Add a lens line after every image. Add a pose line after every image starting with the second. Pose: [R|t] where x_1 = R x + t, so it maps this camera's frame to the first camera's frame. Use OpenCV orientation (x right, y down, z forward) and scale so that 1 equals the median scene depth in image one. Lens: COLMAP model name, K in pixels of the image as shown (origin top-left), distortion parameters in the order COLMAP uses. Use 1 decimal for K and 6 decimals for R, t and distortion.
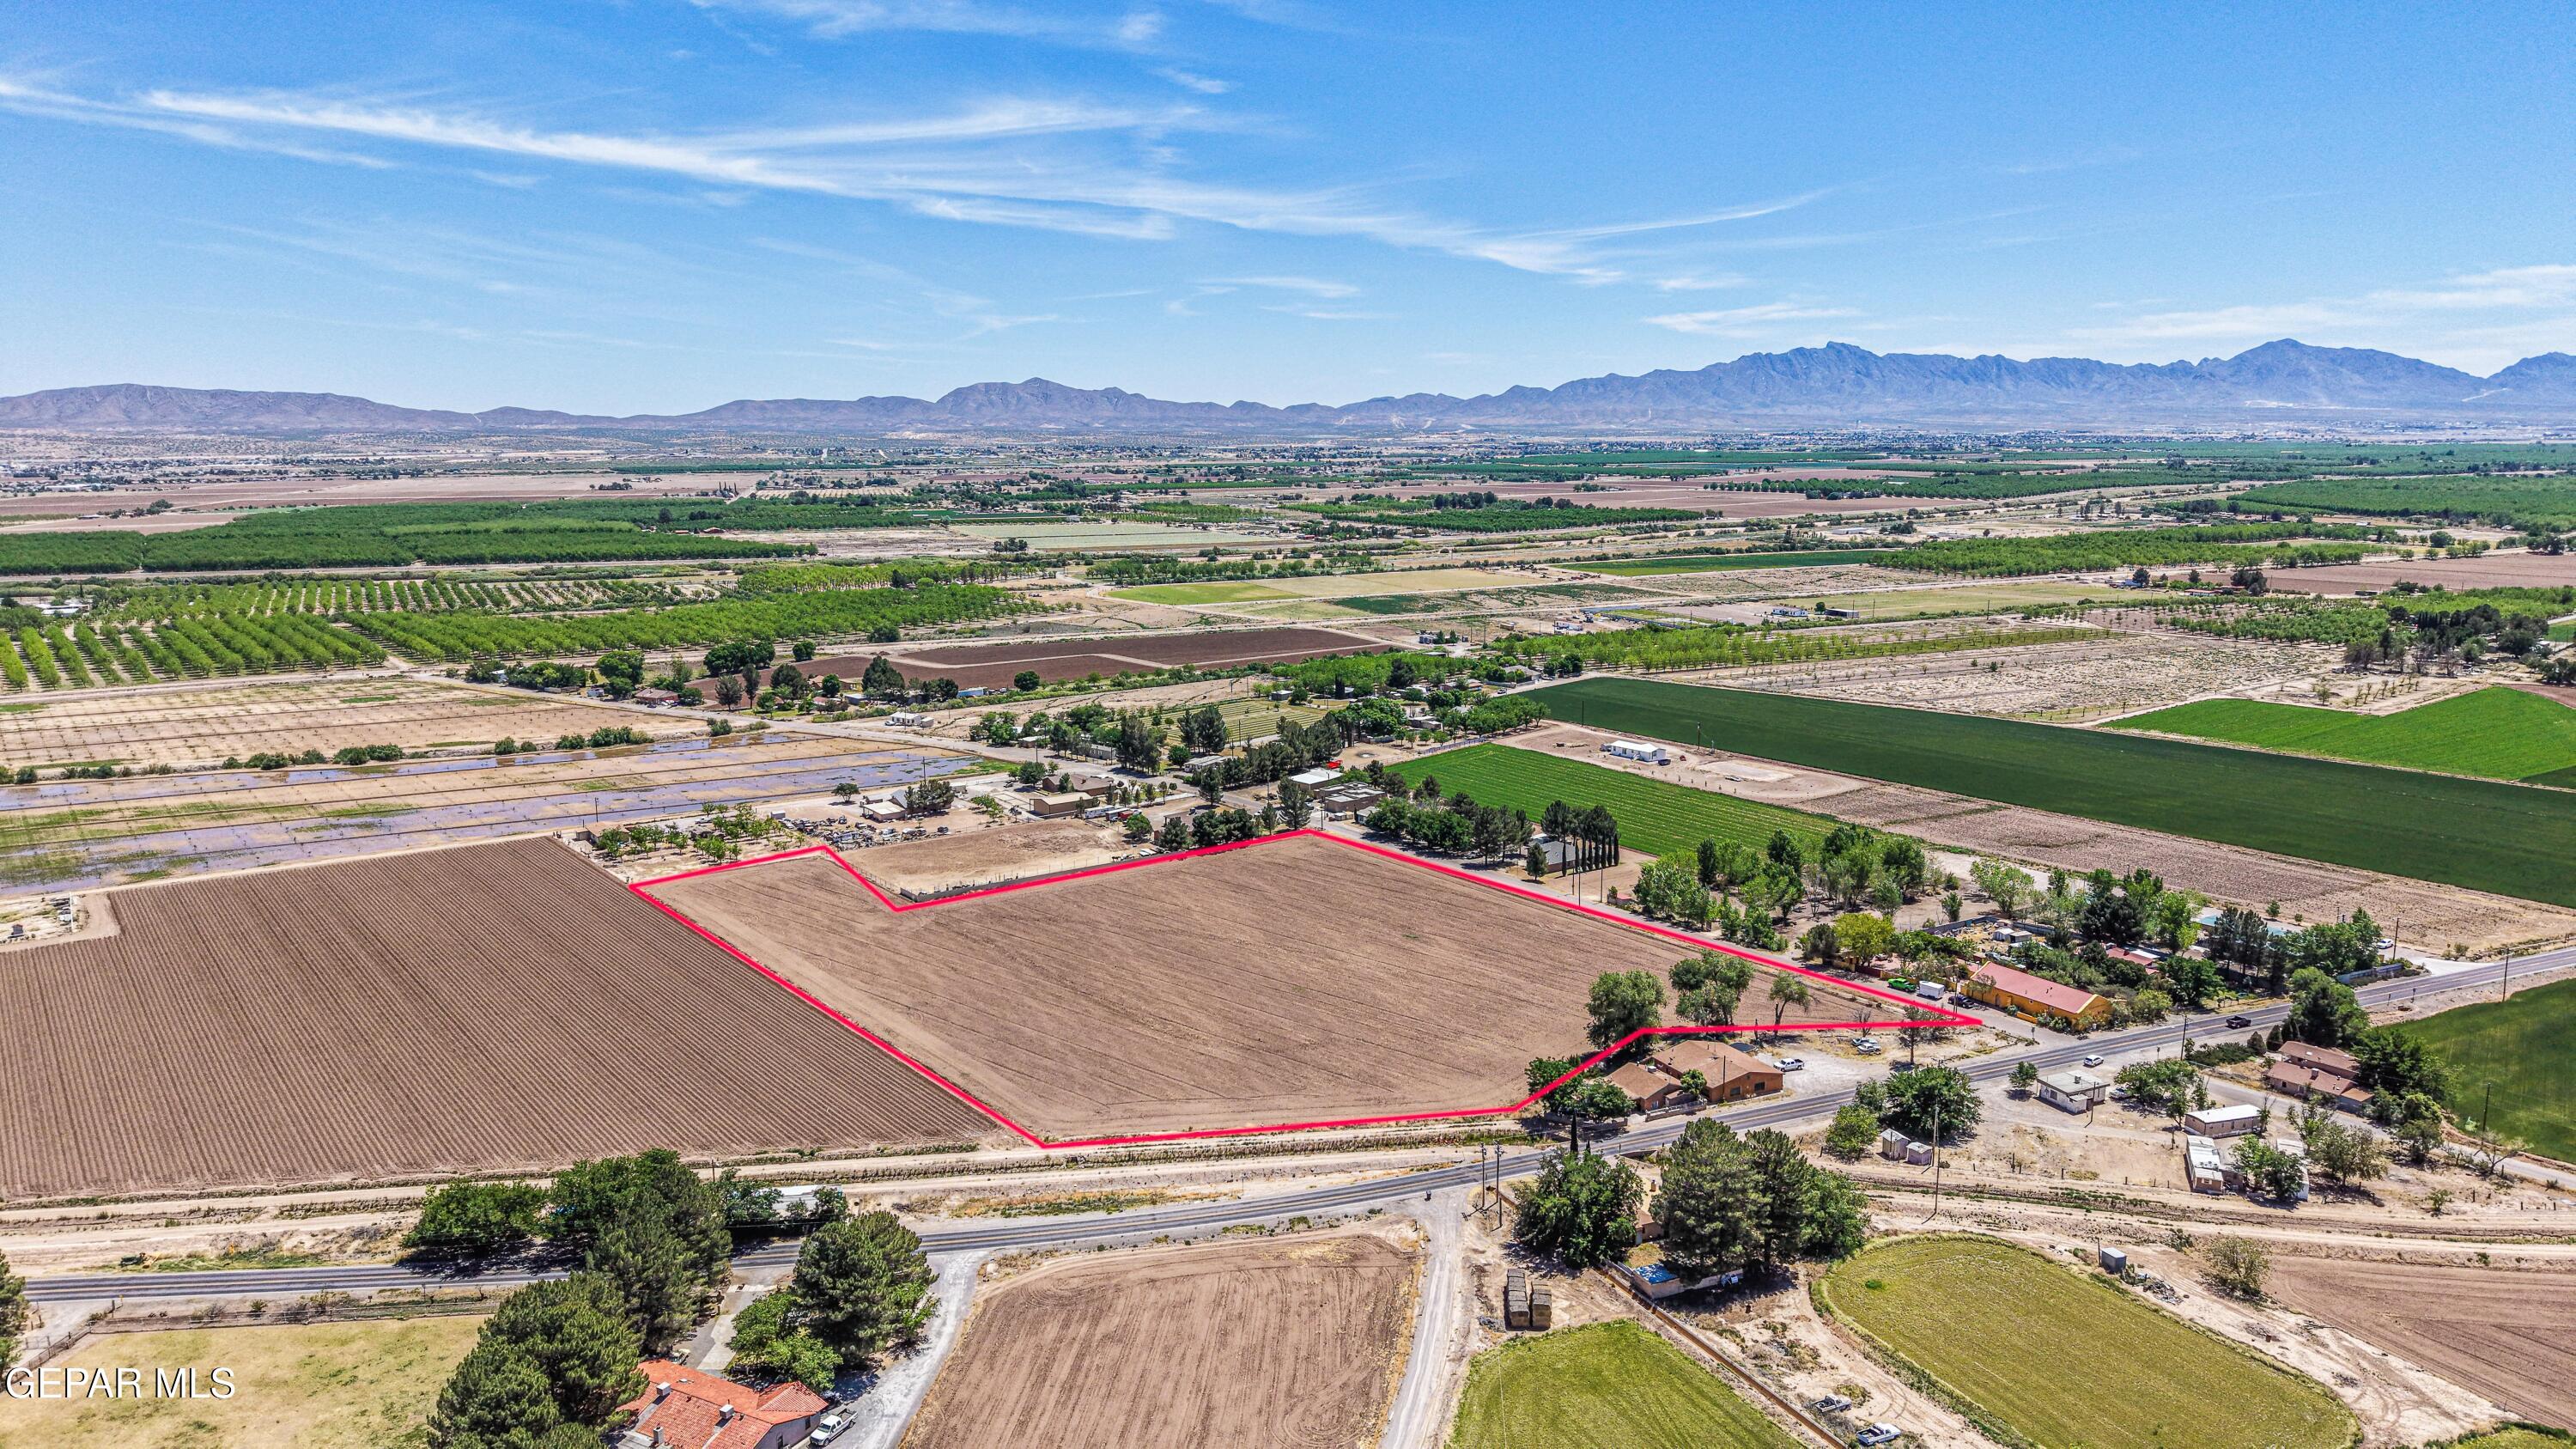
lens RADIAL K [[1708.1, 0, 1290.2], [0, 1708.1, 689.8], [0, 0, 1]] dist [0.042574, -0.048167]
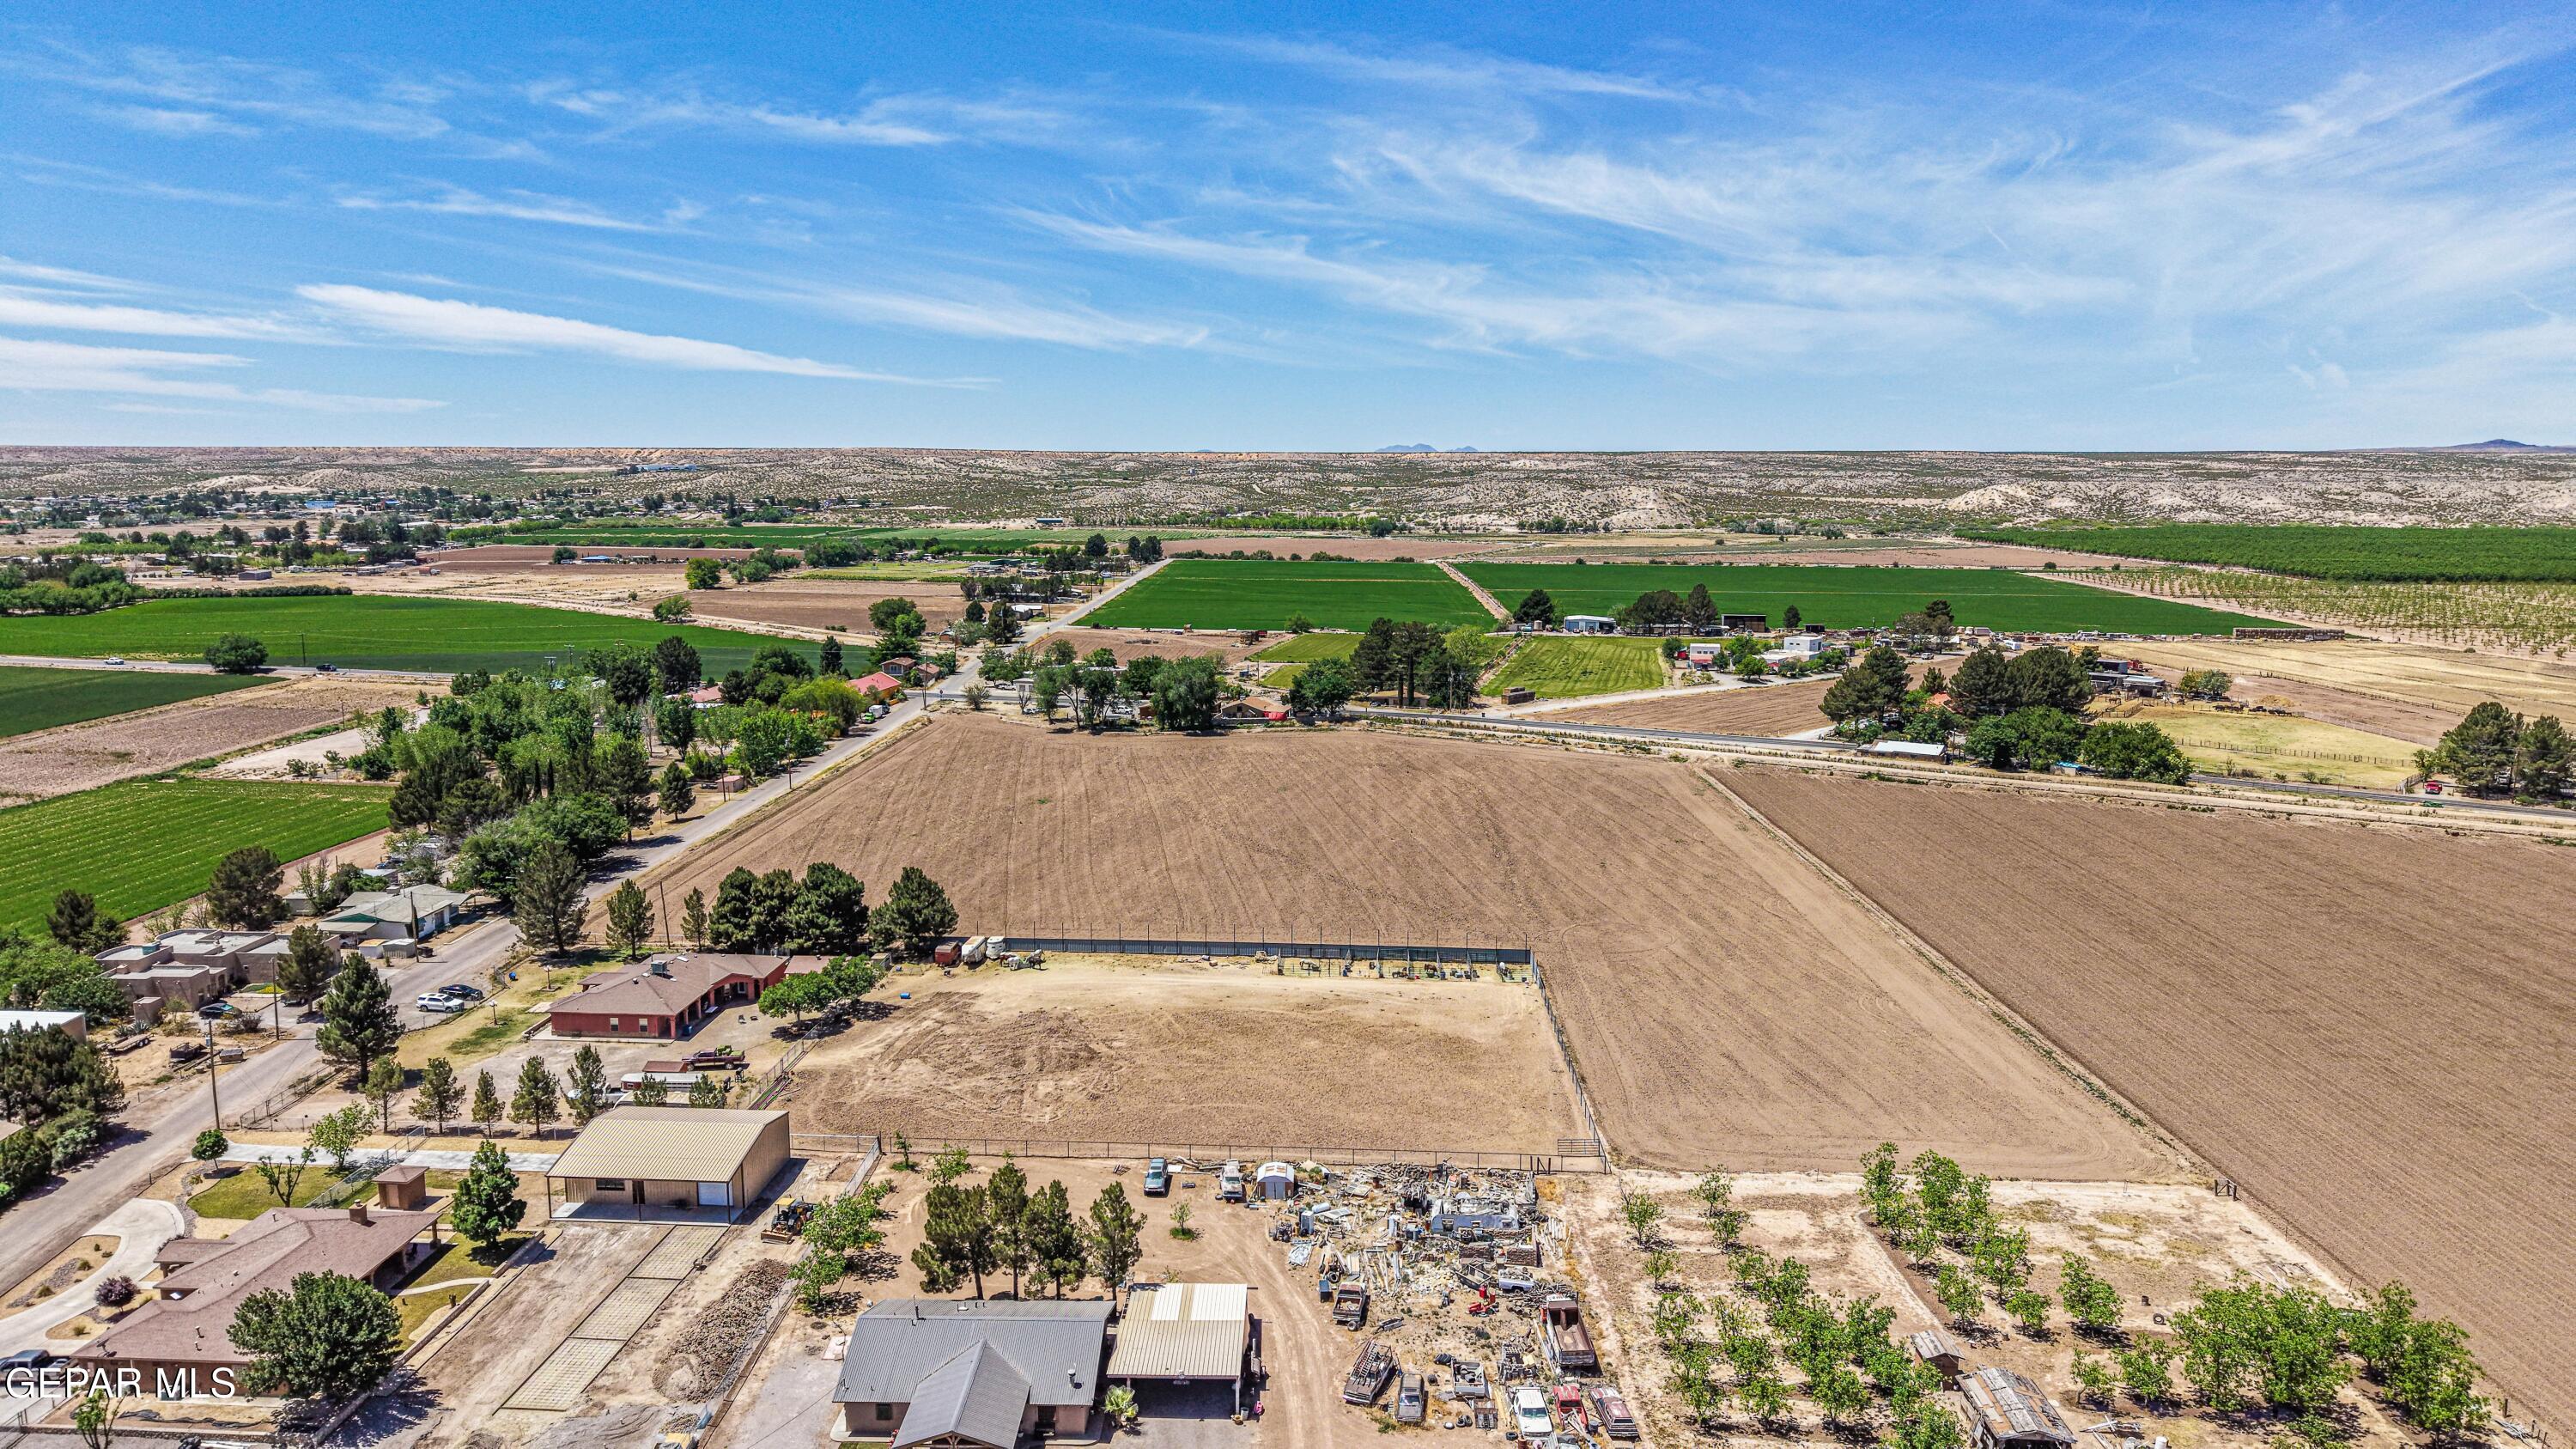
lens RADIAL K [[1708.1, 0, 1275.2], [0, 1708.1, 741.1], [0, 0, 1]] dist [0.042574, -0.048167]
pose [[-0.771312, -0.098624, 0.628769, -0.342184], [0.098668, 0.957448, 0.271215, -0.056132], [-0.628762, 0.271231, -0.728761, 1.025898]]
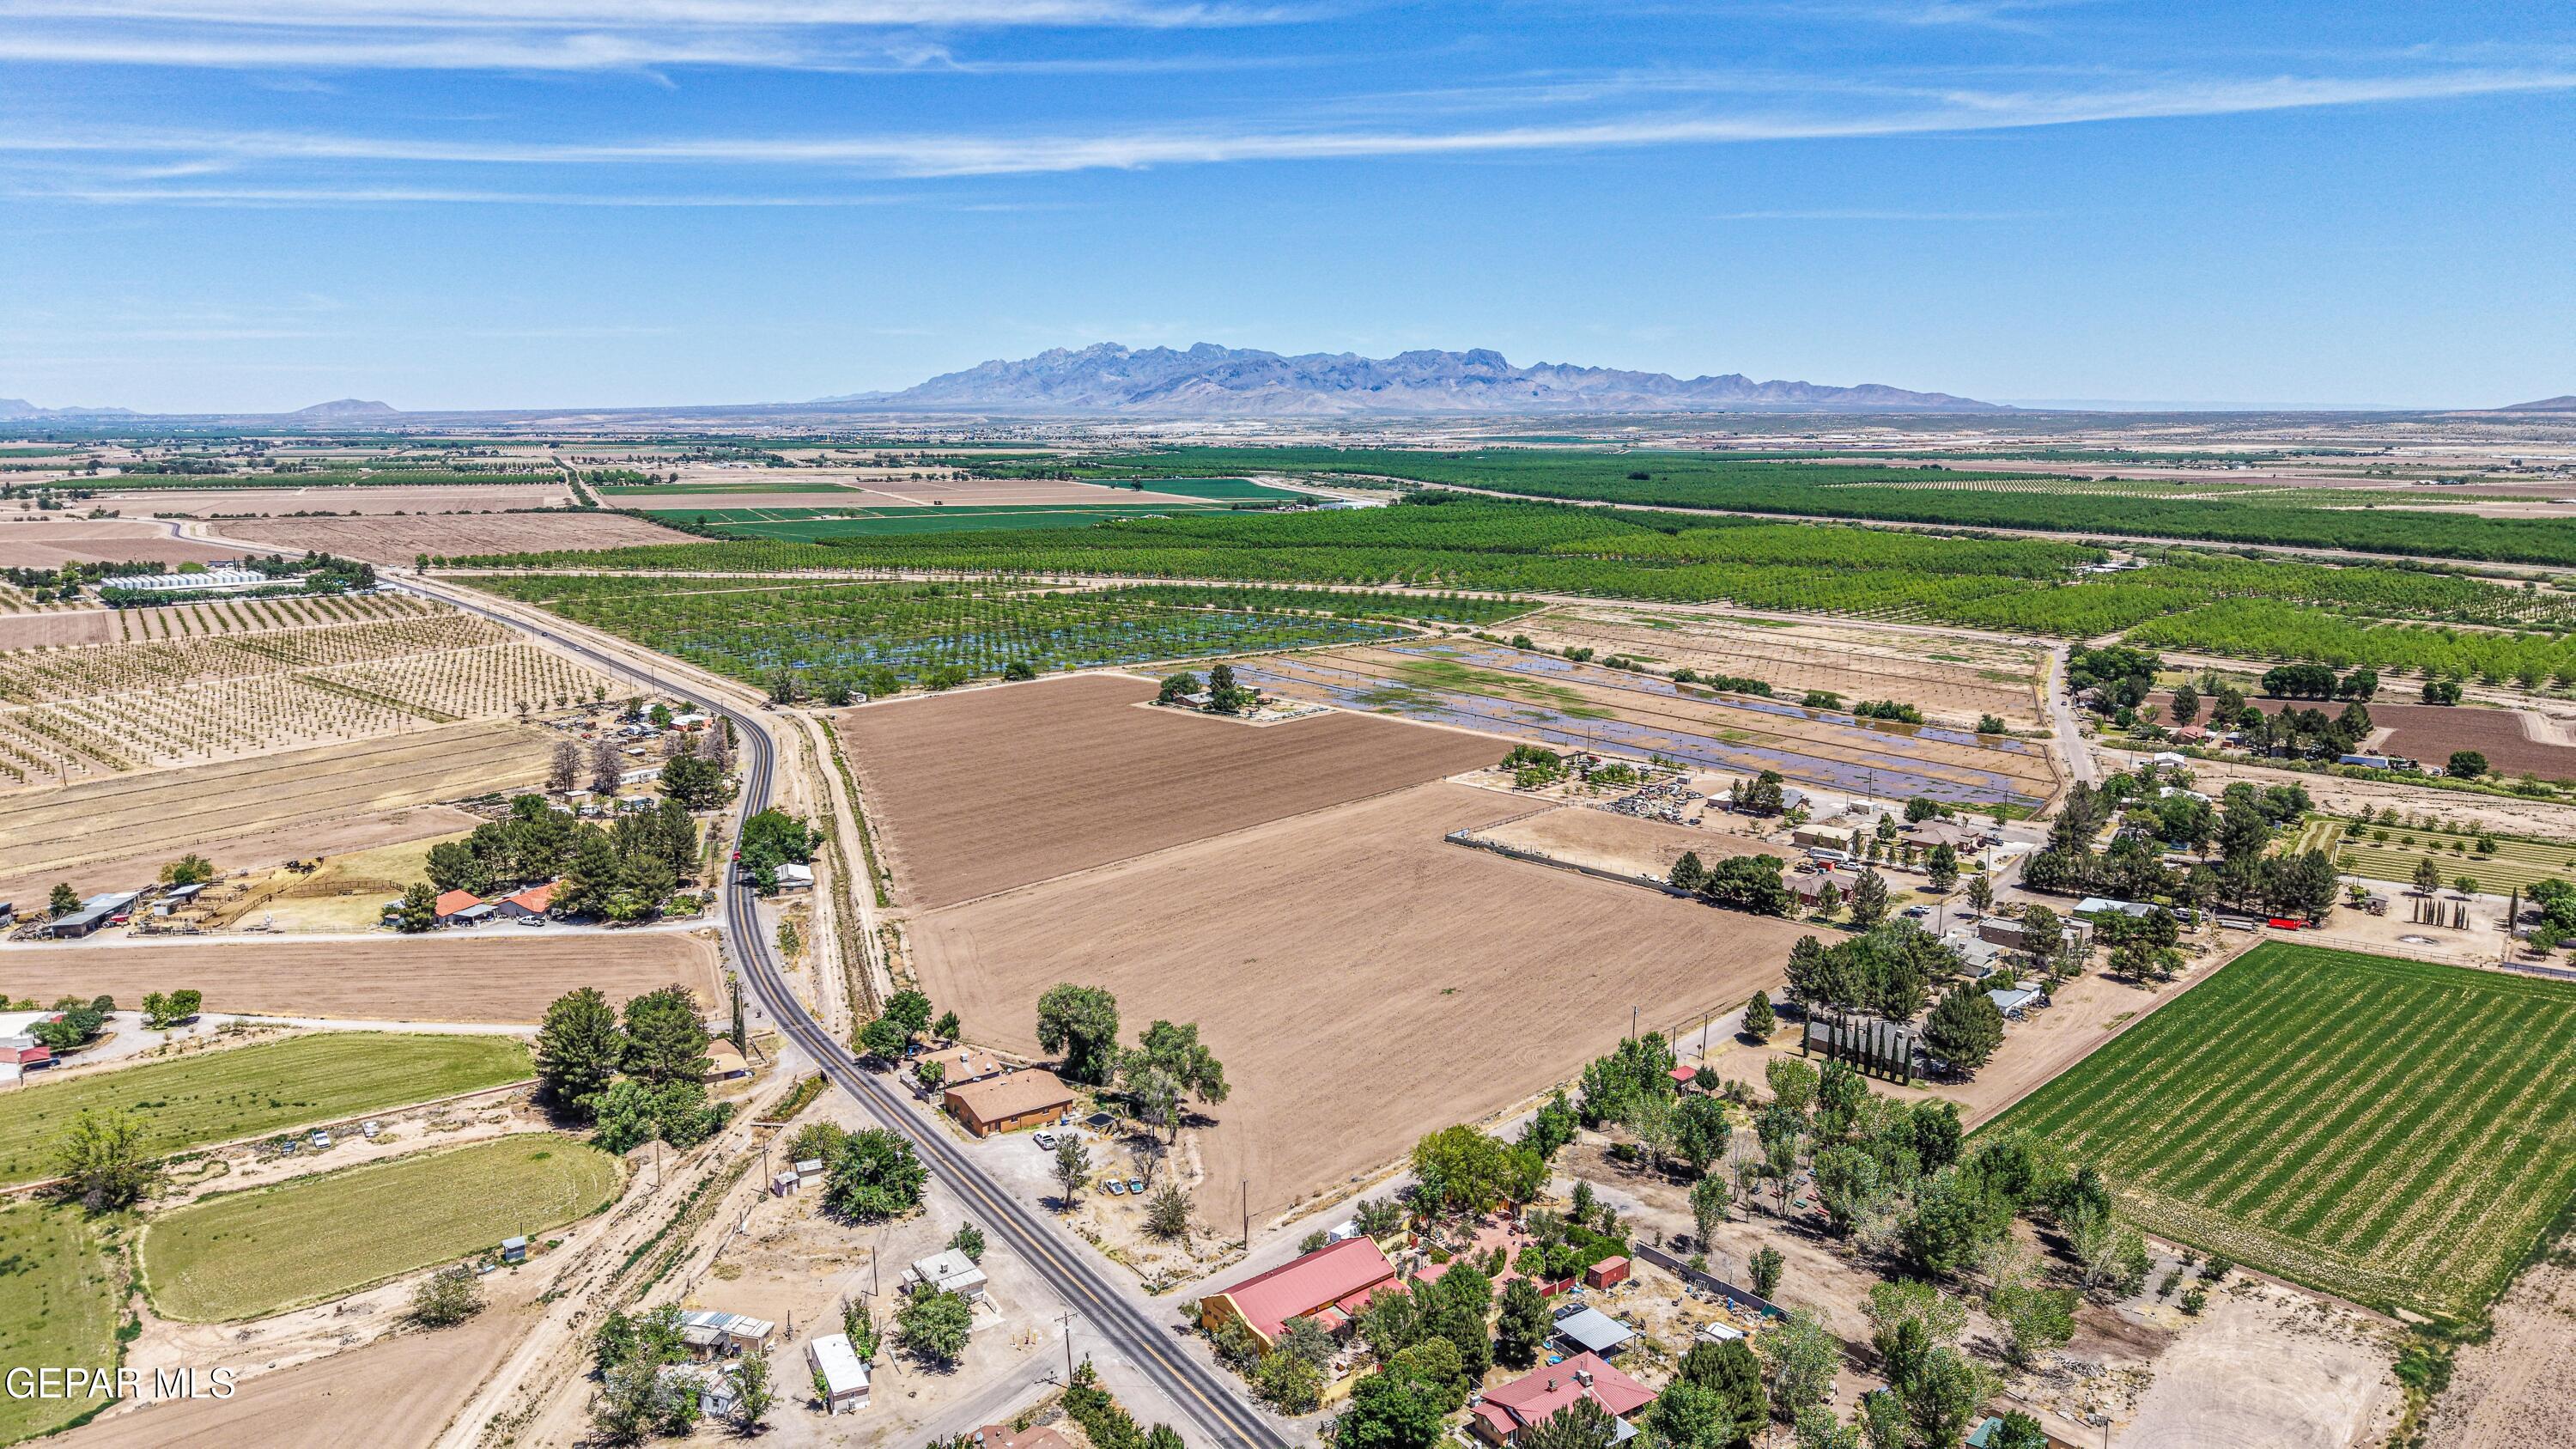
lens RADIAL K [[1708.1, 0, 1294.3], [0, 1708.1, 815.7], [0, 0, 1]] dist [0.042574, -0.048167]
pose [[0.169624, 0.230165, -0.958255, 0.604876], [-0.151764, 0.966847, 0.205364, -0.076468], [0.973753, 0.110593, 0.198931, 0.507086]]
